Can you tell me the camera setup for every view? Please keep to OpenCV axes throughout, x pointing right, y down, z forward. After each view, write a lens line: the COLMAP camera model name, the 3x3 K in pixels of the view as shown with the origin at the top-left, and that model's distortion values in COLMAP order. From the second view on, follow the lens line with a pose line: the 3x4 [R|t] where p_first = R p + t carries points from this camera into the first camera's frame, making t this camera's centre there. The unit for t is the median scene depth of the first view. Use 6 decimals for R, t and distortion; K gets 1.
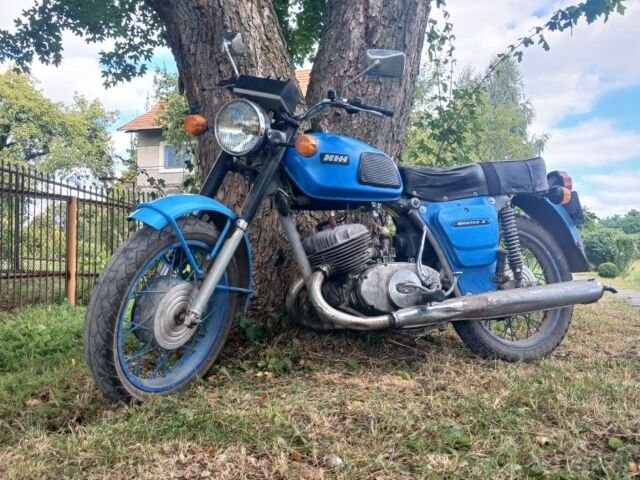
lens RADIAL K [[662.2, 0, 320.0], [0, 662.2, 240.0], [0, 0, 1]] dist [0.151526, -0.384104]
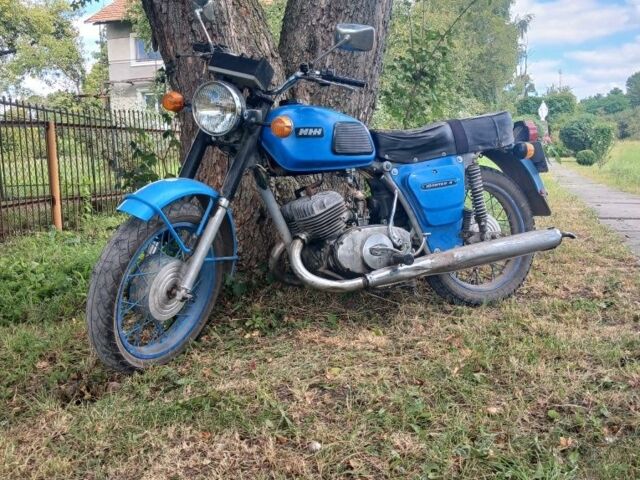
lens RADIAL K [[662.2, 0, 320.0], [0, 662.2, 240.0], [0, 0, 1]] dist [0.151526, -0.384104]
pose [[0.999168, -0.033839, 0.022782, 0.009395], [0.029467, 0.984909, 0.170545, -0.132502], [-0.028209, -0.169731, 0.985087, -0.061056]]
